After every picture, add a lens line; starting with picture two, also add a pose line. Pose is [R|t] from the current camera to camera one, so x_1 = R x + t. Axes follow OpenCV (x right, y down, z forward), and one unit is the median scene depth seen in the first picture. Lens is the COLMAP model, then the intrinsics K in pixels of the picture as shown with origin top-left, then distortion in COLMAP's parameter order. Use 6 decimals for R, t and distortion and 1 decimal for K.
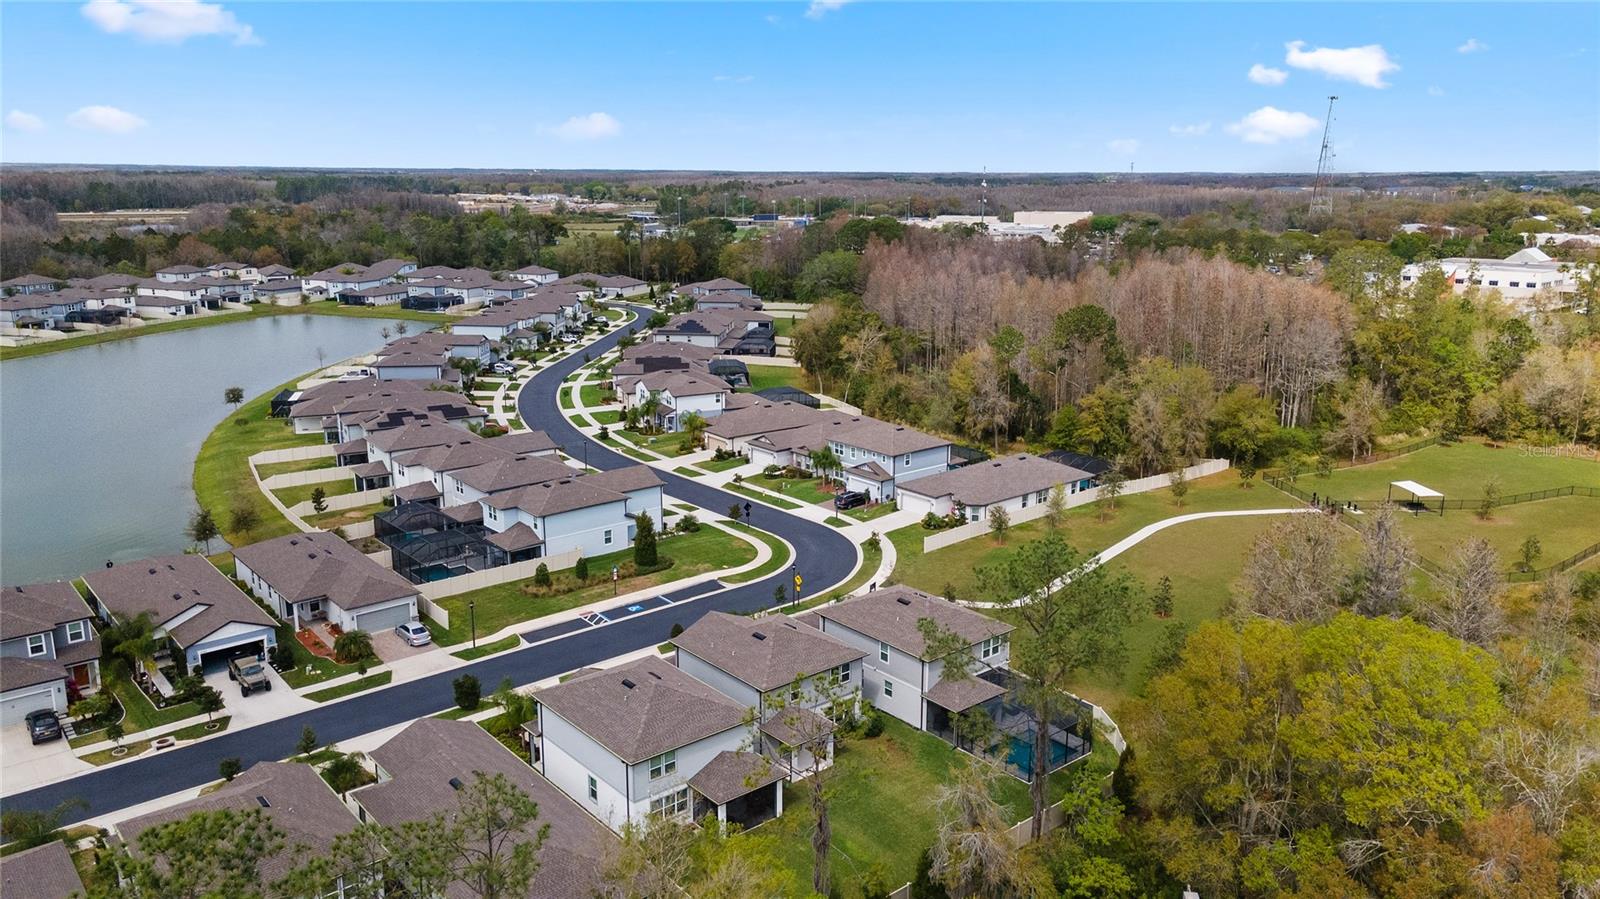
lens RADIAL K [[1146.6, 0, 802.6], [0, 1146.6, 458.5], [0, 0, 1]] dist [0.020360, 0.001371]
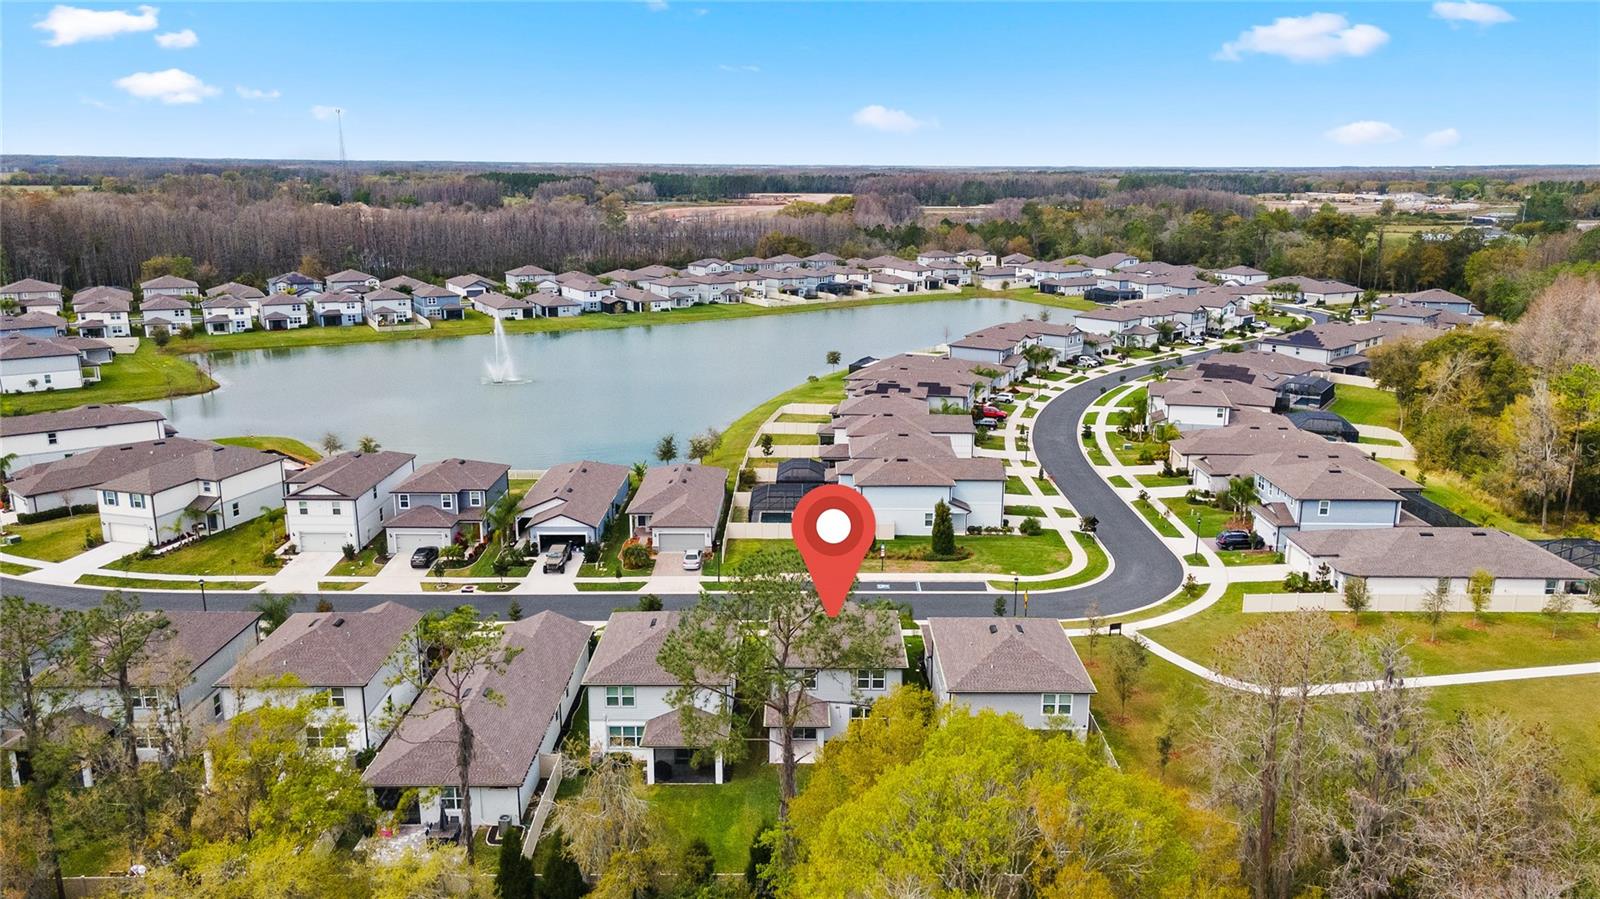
lens RADIAL K [[1146.6, 0, 805.9], [0, 1146.6, 443.7], [0, 0, 1]] dist [0.020360, 0.001371]
pose [[0.760708, 0.149796, -0.631573, 0.275613], [-0.156931, 0.986585, 0.044980, -0.019533], [0.629839, 0.064897, 0.774010, 0.103333]]
